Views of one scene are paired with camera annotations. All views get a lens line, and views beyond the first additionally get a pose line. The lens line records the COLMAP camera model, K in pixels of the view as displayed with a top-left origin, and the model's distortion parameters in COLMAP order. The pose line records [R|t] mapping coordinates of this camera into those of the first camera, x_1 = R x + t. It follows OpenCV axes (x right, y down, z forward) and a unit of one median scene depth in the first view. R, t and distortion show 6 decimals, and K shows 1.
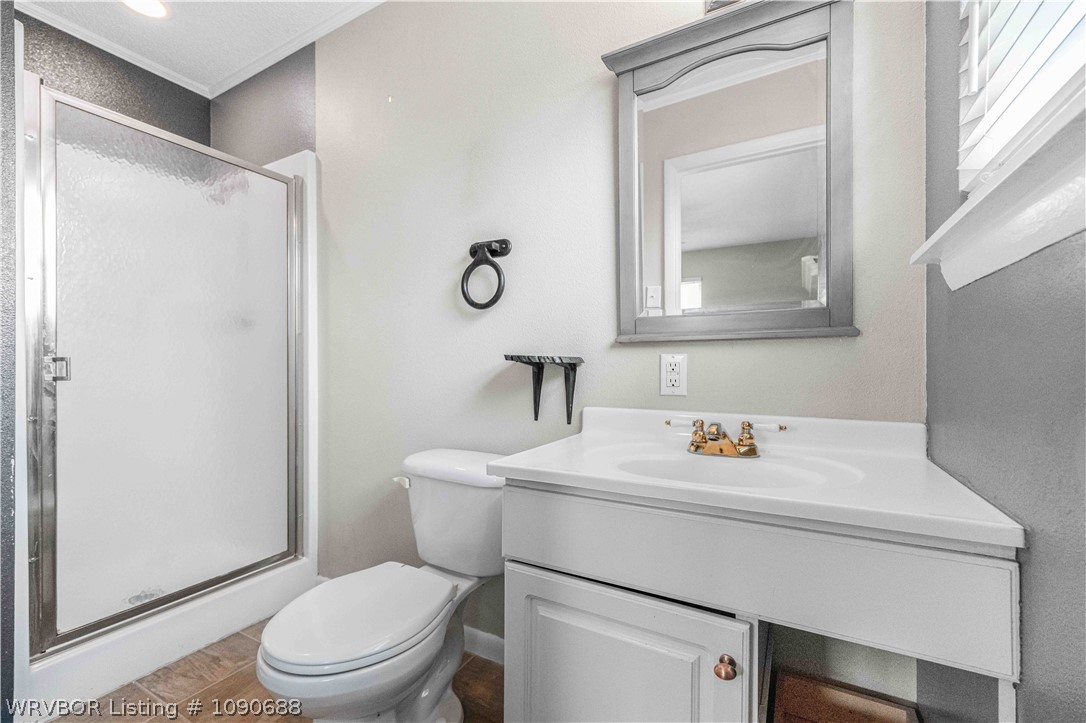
lens RADIAL K [[445.9, 0, 541.5], [0, 445.9, 367.2], [0, 0, 1]] dist [0.007456, -0.001857]
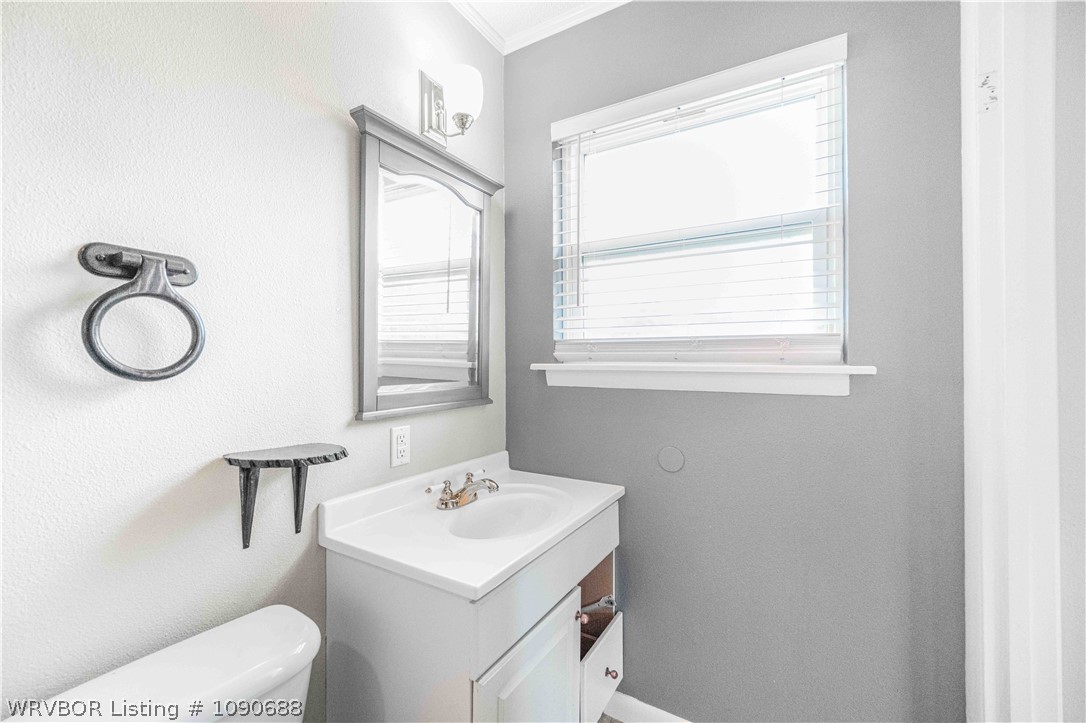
lens RADIAL K [[445.9, 0, 547.5], [0, 445.9, 358.4], [0, 0, 1]] dist [0.007456, -0.001857]
pose [[0.043867, 0.010712, 0.998980, -0.733449], [-0.005921, 0.999928, -0.010463, -0.176609], [-0.999020, -0.005456, 0.043927, 0.575219]]
